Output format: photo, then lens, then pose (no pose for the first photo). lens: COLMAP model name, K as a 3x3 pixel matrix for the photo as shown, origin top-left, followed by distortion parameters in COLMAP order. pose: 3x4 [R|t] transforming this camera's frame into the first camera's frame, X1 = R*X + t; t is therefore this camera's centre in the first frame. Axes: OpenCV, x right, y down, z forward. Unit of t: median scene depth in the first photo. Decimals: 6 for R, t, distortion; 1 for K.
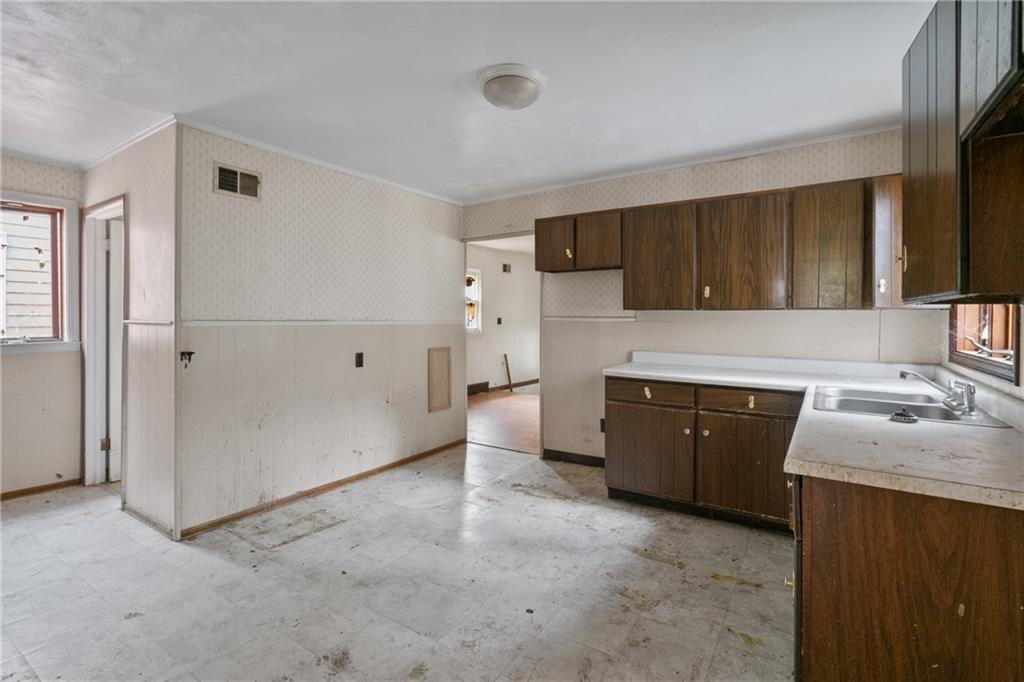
lens RADIAL K [[470.9, 0, 512.4], [0, 470.9, 323.5], [0, 0, 1]] dist [0.001944, 0.000610]
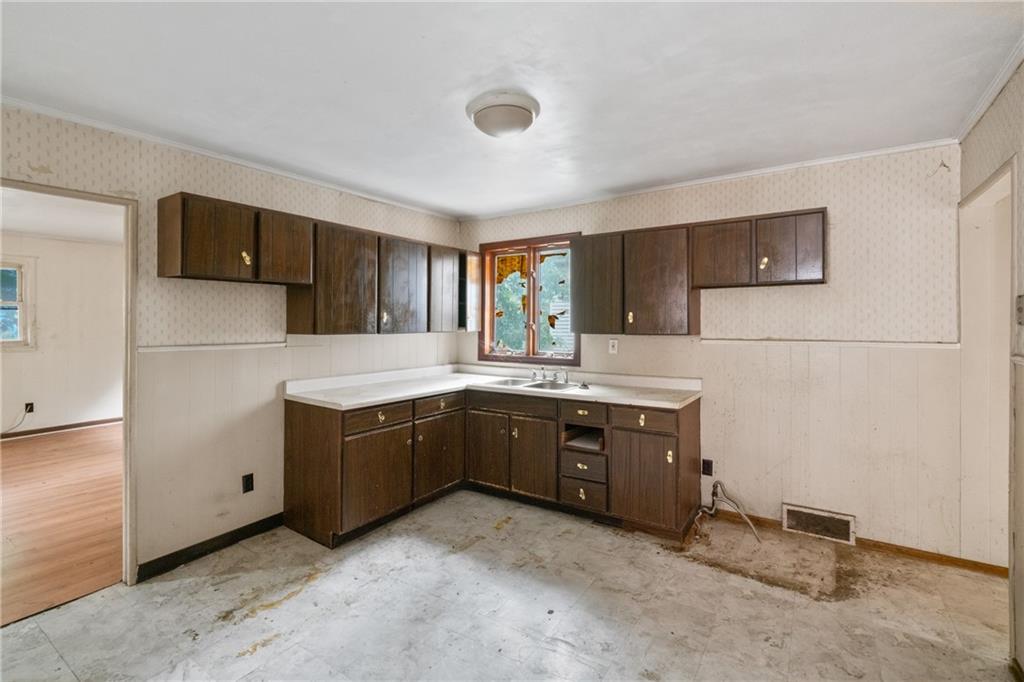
lens RADIAL K [[470.9, 0, 497.6], [0, 470.9, 323.5], [0, 0, 1]] dist [0.001944, 0.000610]
pose [[0.026254, -0.009203, 0.999613, -0.660254], [0.009404, 0.999916, 0.008959, -0.057045], [-0.999611, 0.009165, 0.026339, 0.658491]]
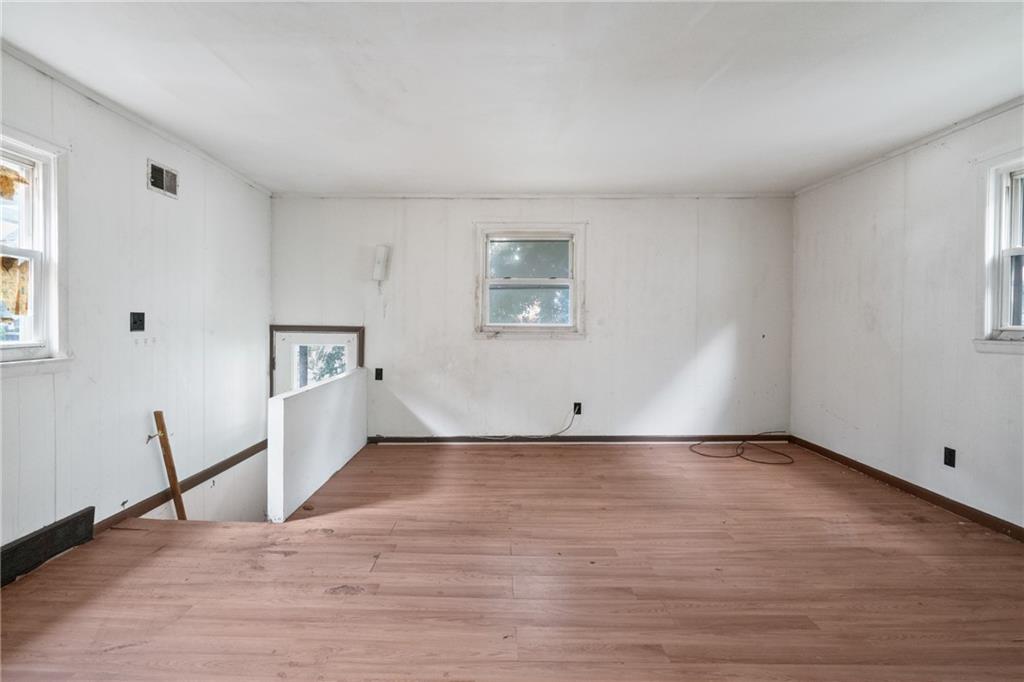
lens RADIAL K [[470.9, 0, 502.3], [0, 470.9, 322.1], [0, 0, 1]] dist [0.001944, 0.000610]
pose [[0.825530, 0.000453, 0.564358, -0.003239], [-0.000994, 0.999999, 0.000651, -0.011998], [-0.564357, -0.001098, 0.825530, 1.340736]]
